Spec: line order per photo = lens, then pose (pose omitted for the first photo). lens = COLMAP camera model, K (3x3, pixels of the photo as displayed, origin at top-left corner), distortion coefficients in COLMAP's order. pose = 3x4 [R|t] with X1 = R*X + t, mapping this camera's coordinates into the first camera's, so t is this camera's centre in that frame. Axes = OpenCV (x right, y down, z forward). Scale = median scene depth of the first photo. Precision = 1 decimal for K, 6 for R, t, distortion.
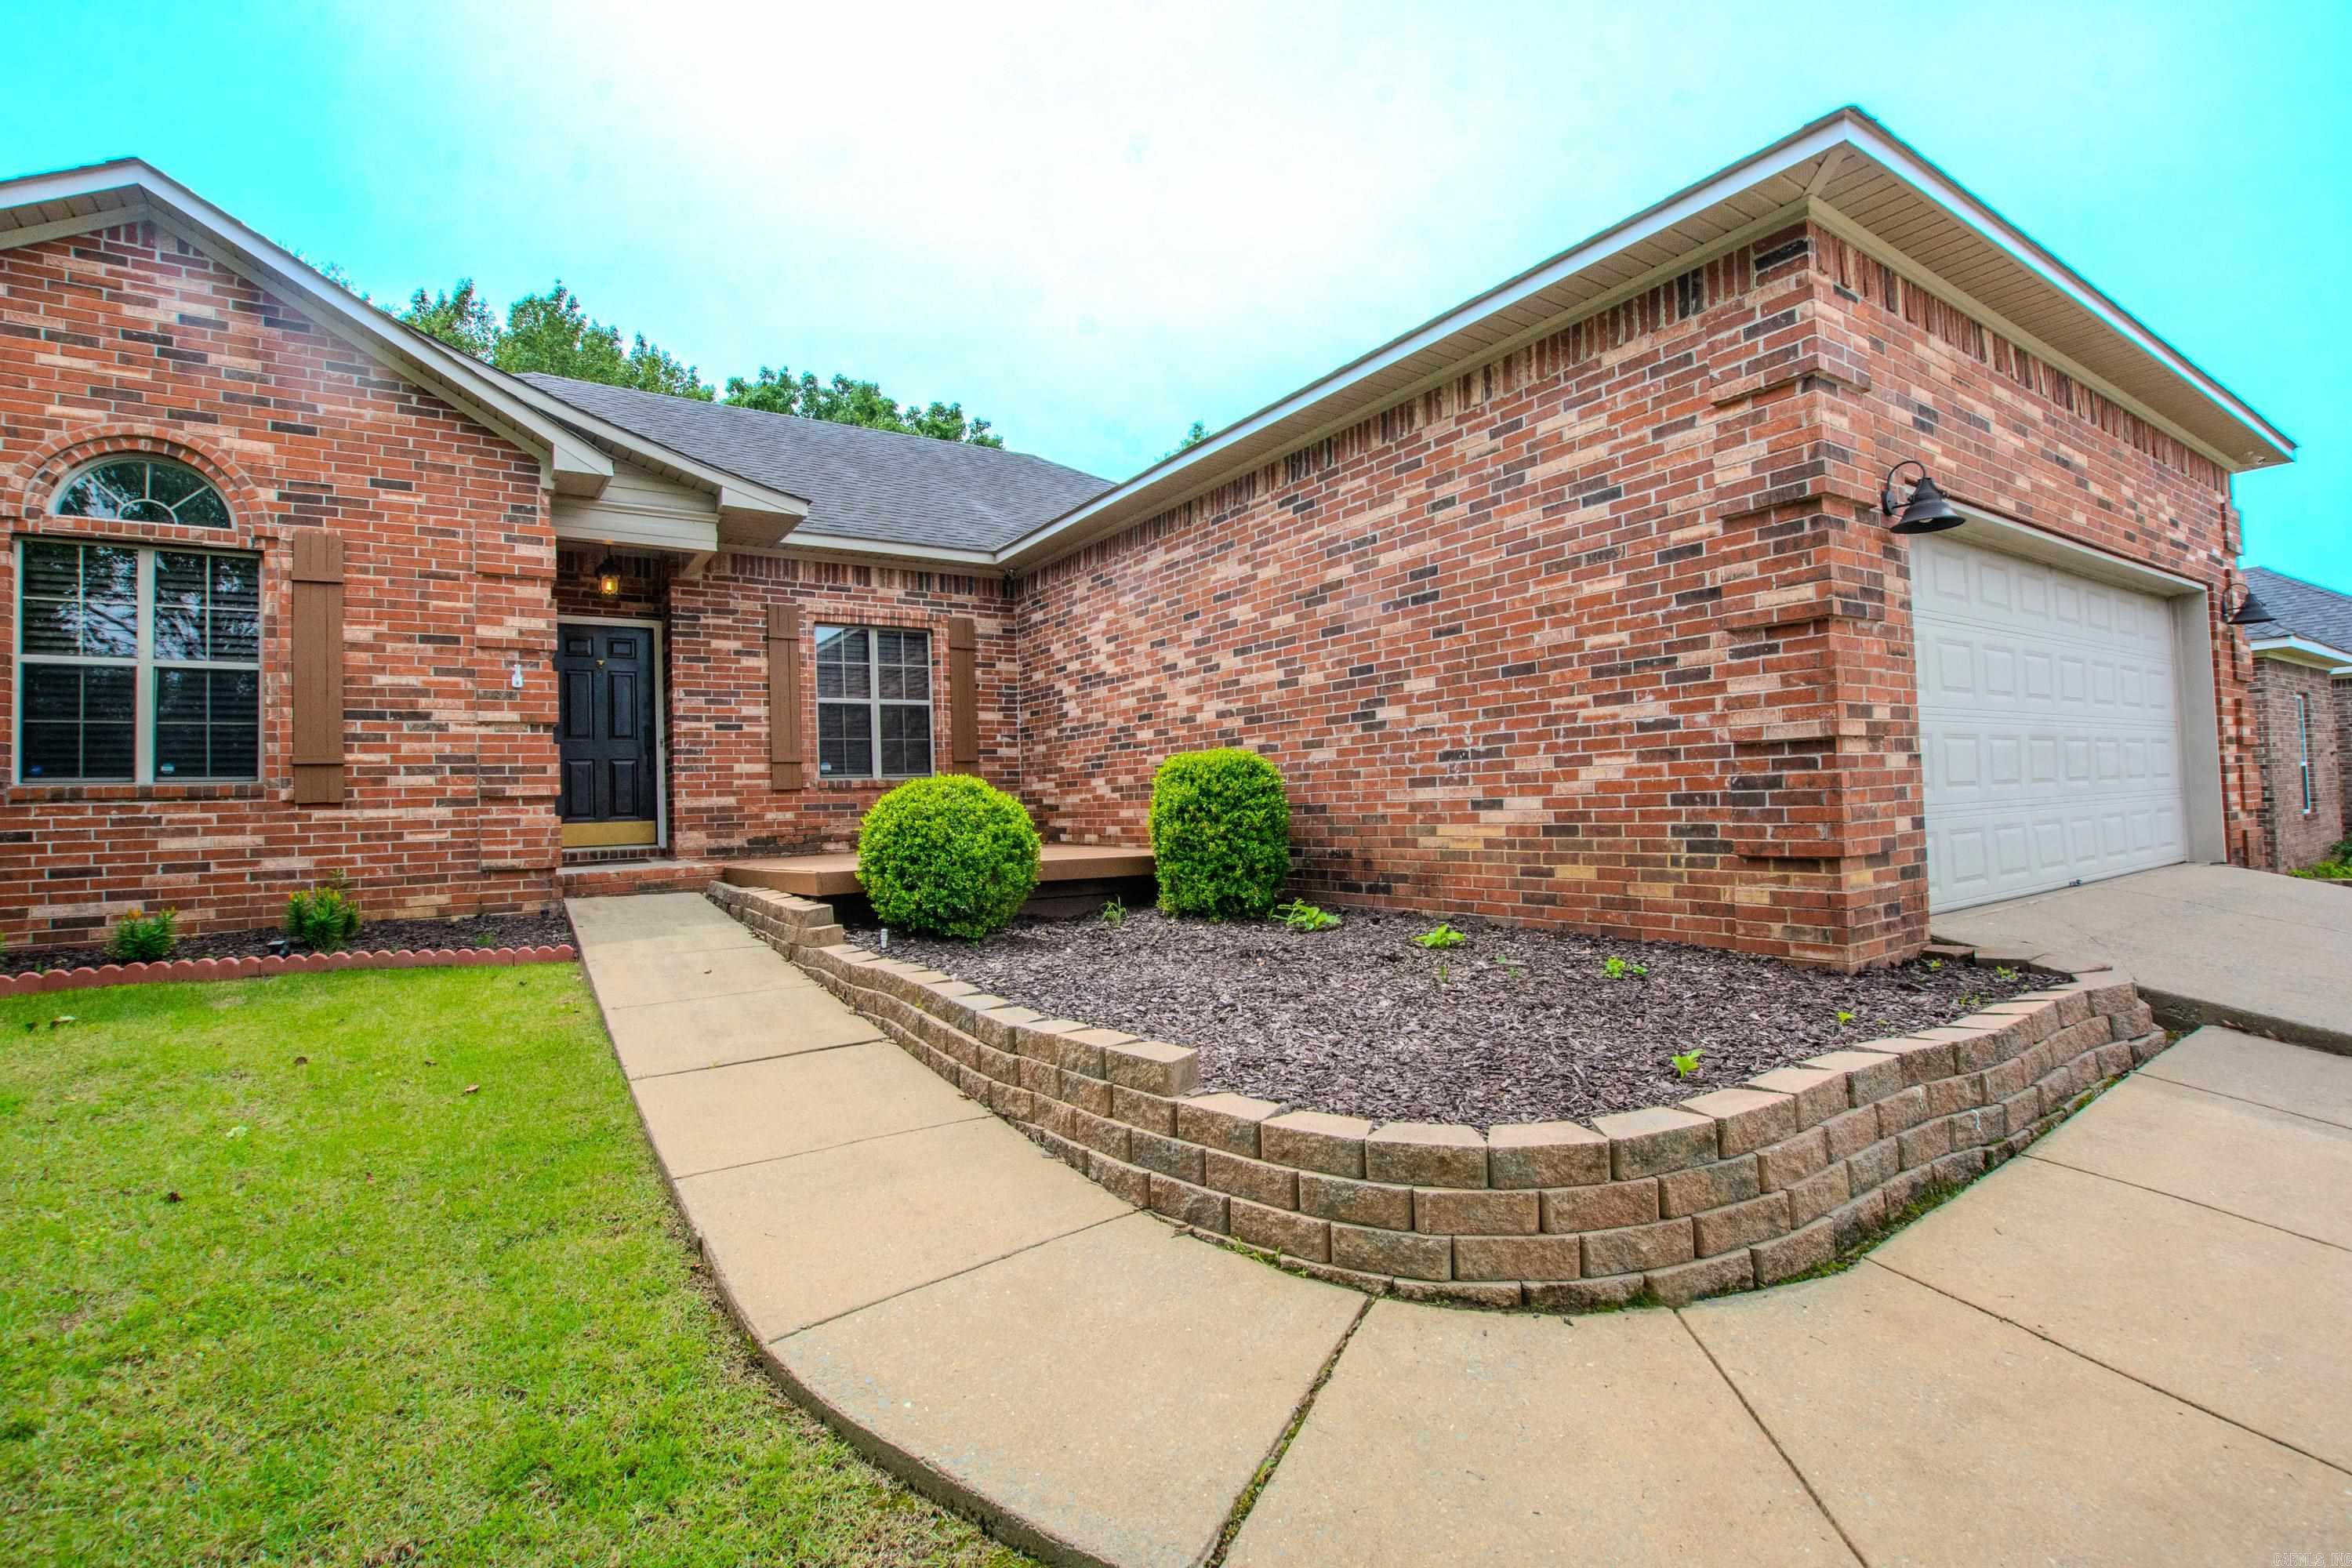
lens RADIAL K [[1066.2, 0, 1215.4], [0, 1066.2, 782.8], [0, 0, 1]] dist [-0.021824, 0.004688]
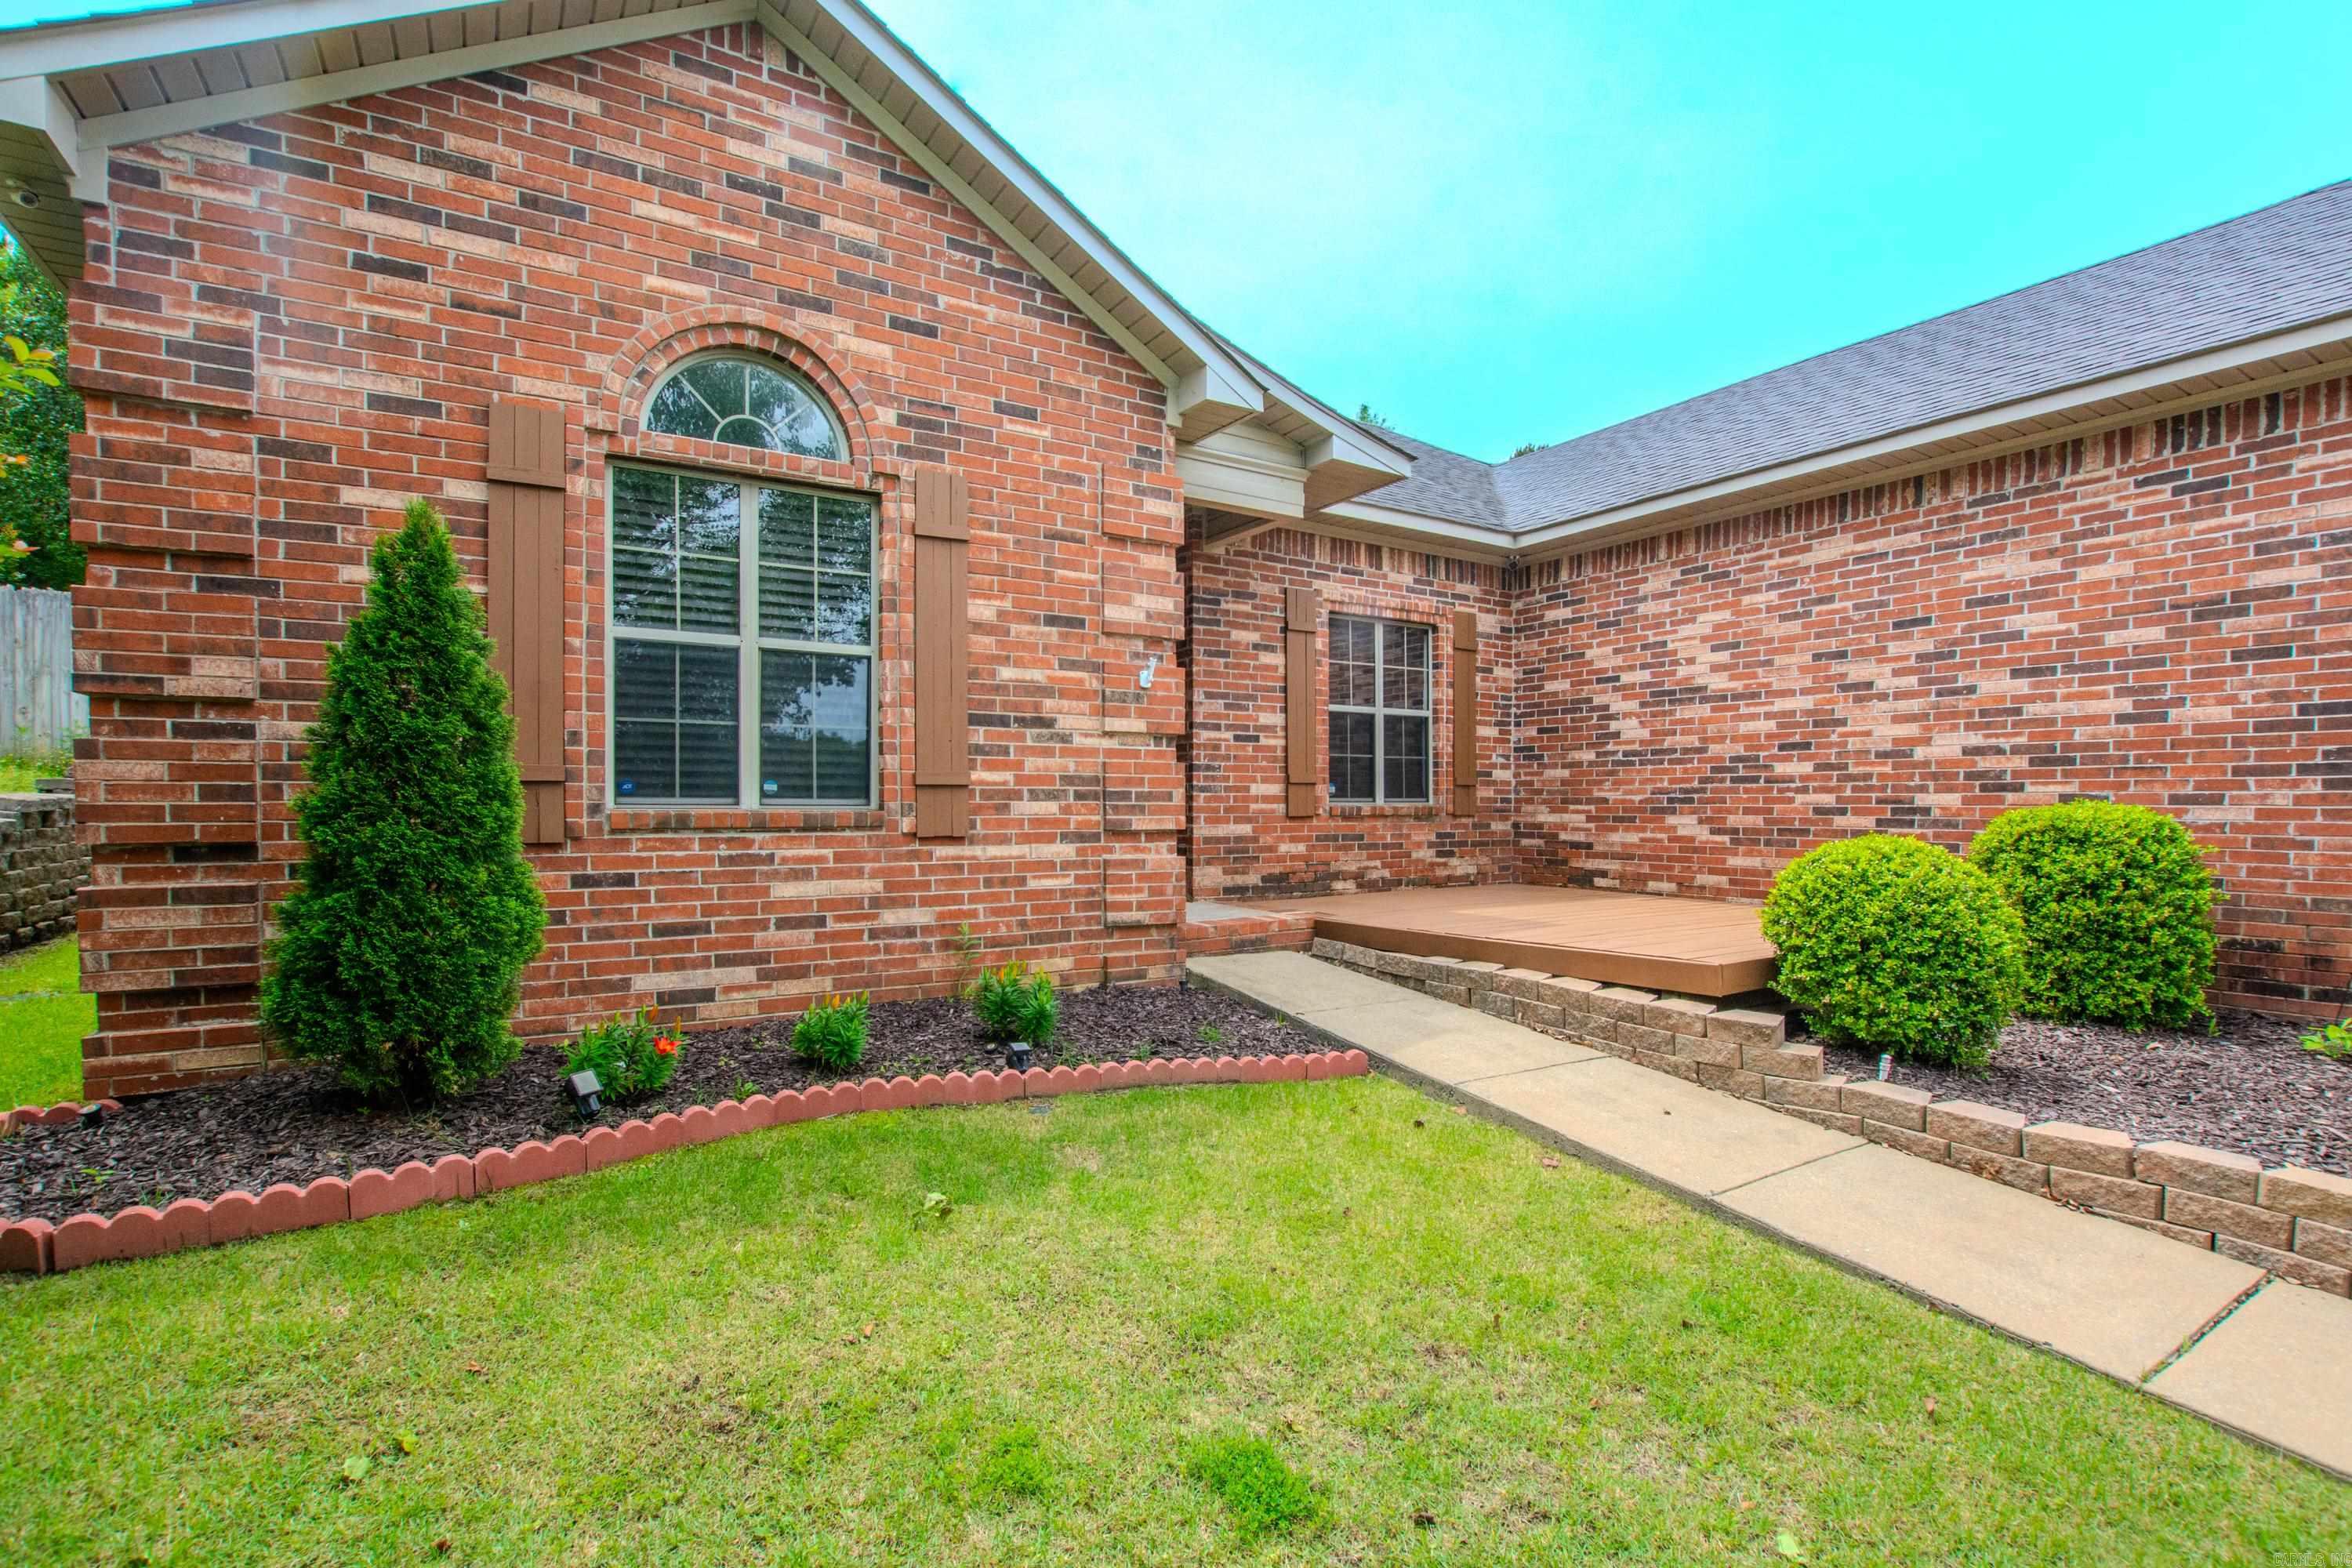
lens RADIAL K [[1099.0, 0, 1289.0], [0, 1099.0, 841.2], [0, 0, 1]] dist [-0.018367, 0.000656]
pose [[0.999358, 0.034248, -0.010484, -0.530442], [-0.033672, 0.998134, 0.050935, -0.022955], [0.012209, -0.050549, 0.998647, 0.197230]]
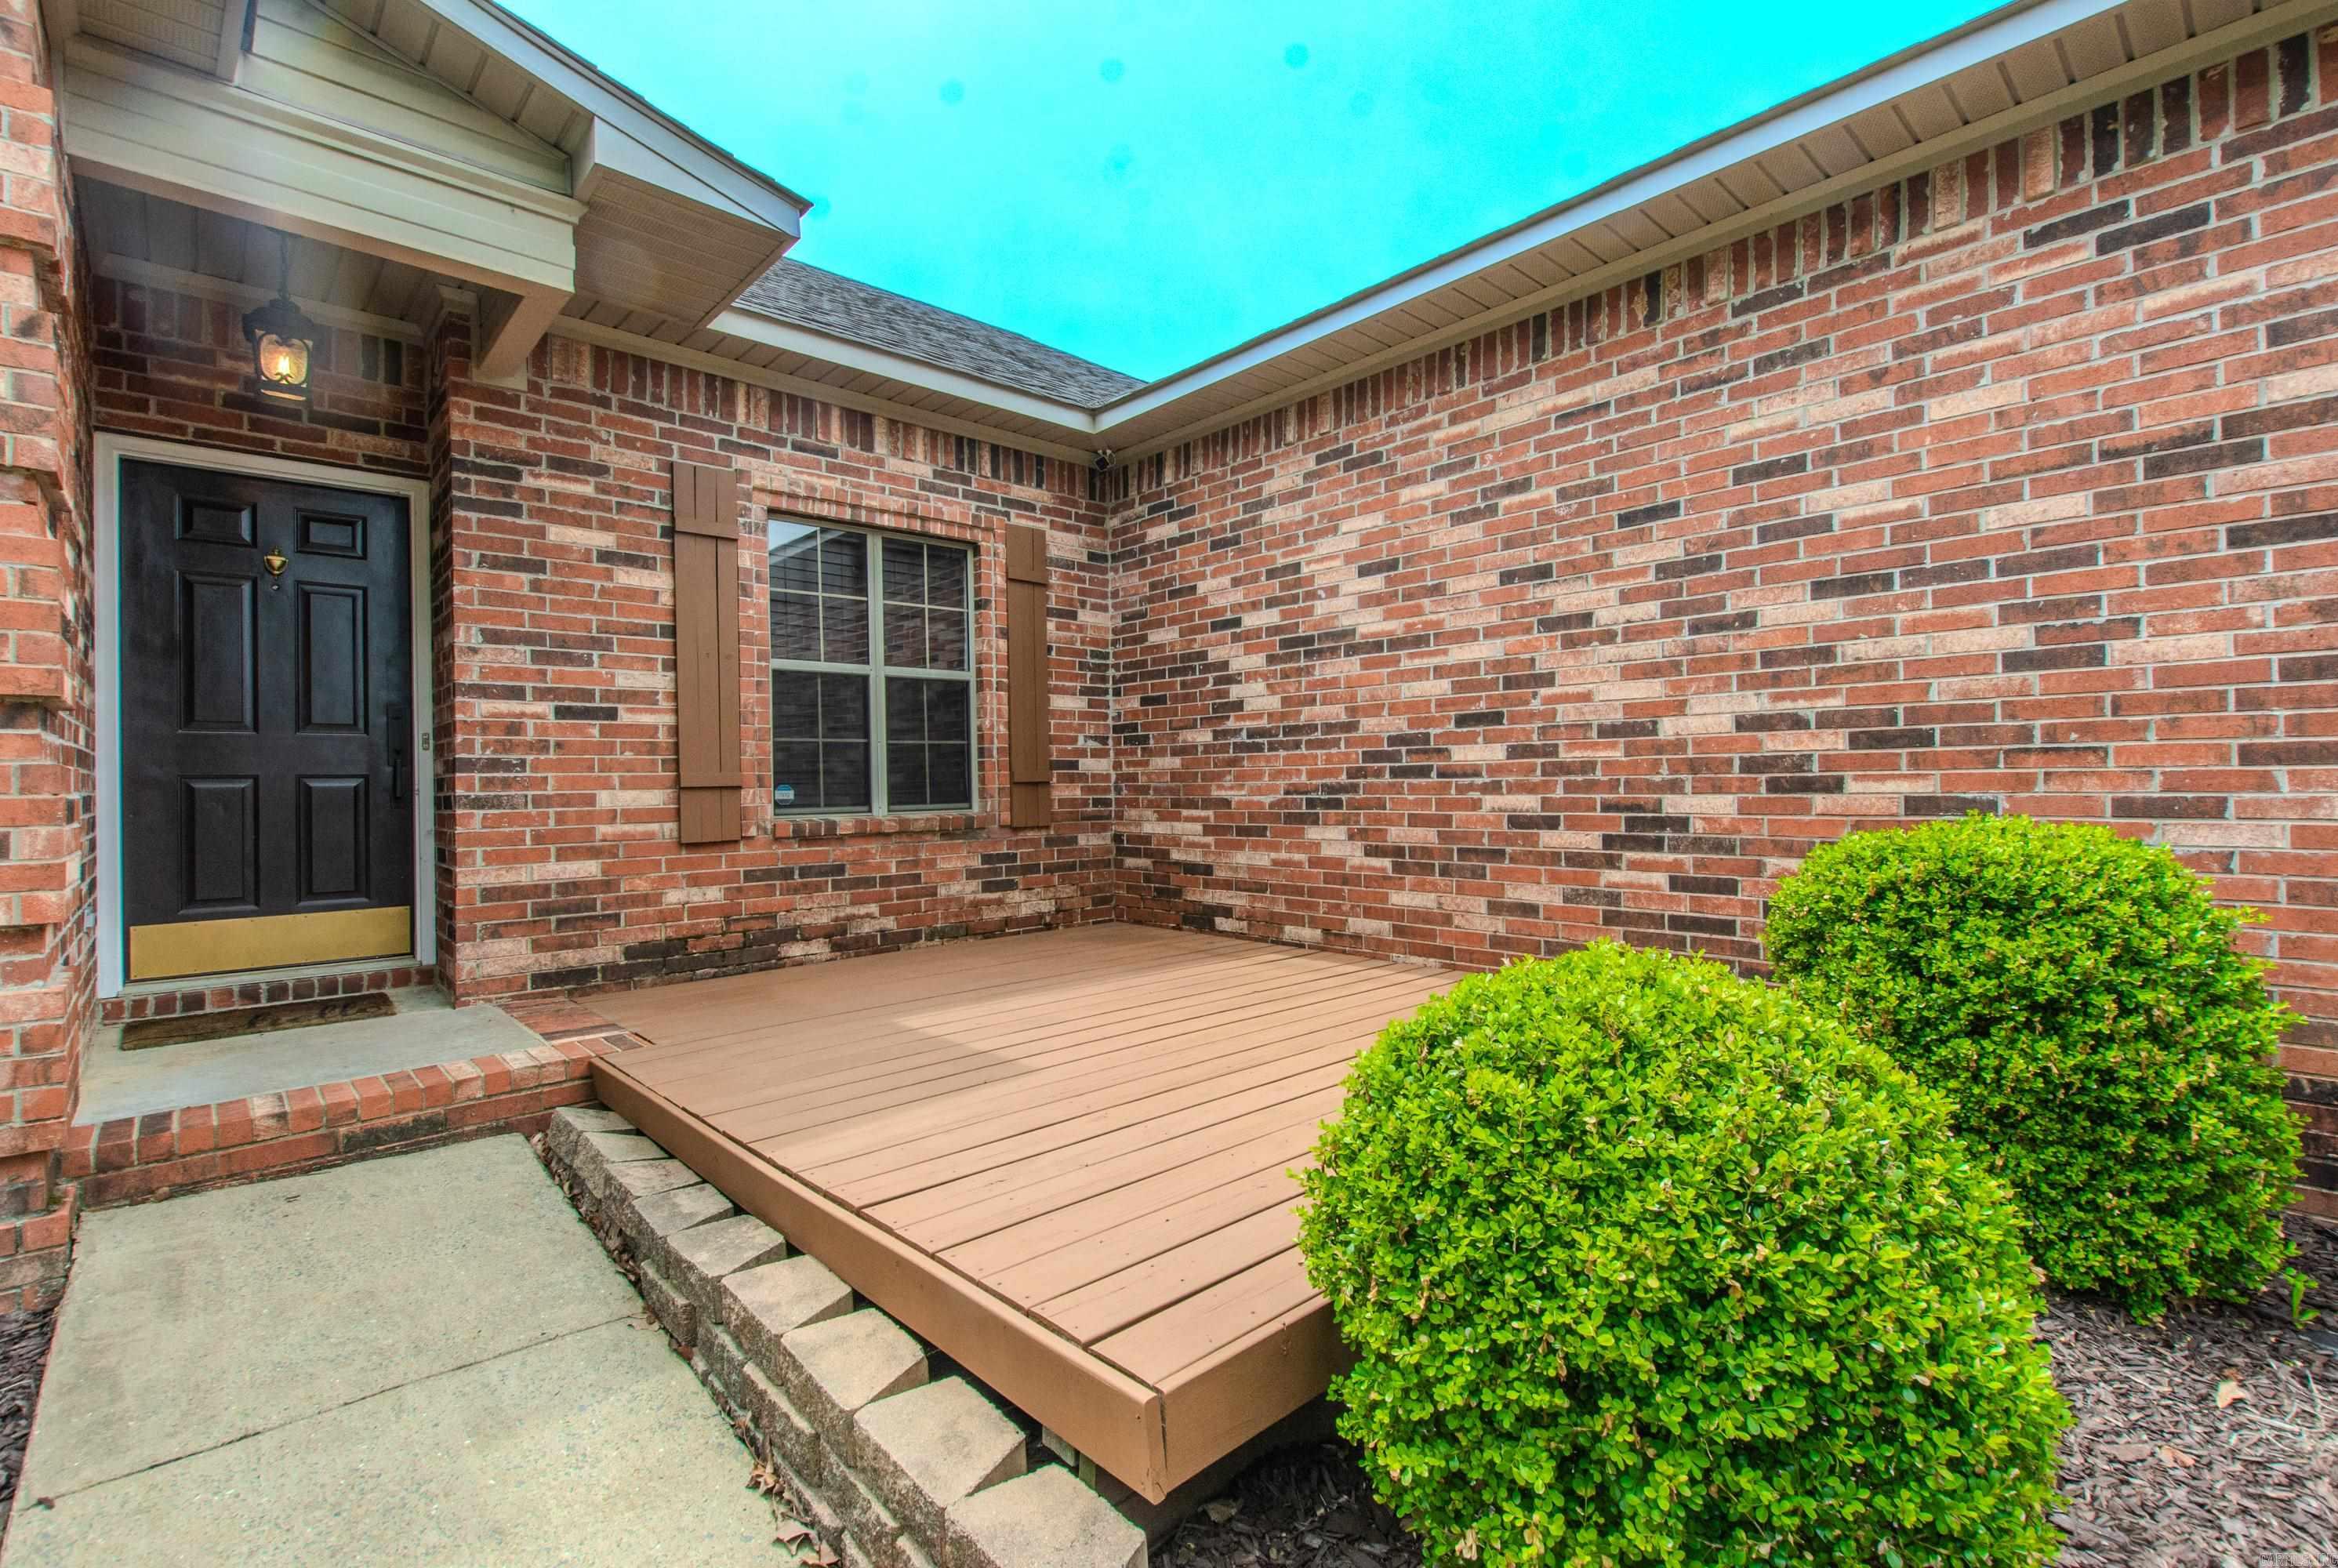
lens RADIAL K [[1083.4, 0, 1238.5], [0, 1083.4, 782.9], [0, 0, 1]] dist [0.012651, -0.000128]
pose [[0.987625, 0.017771, 0.155825, -0.315635], [-0.019719, 0.999745, 0.010962, -0.041530], [-0.155591, -0.013899, 0.987724, 0.609251]]
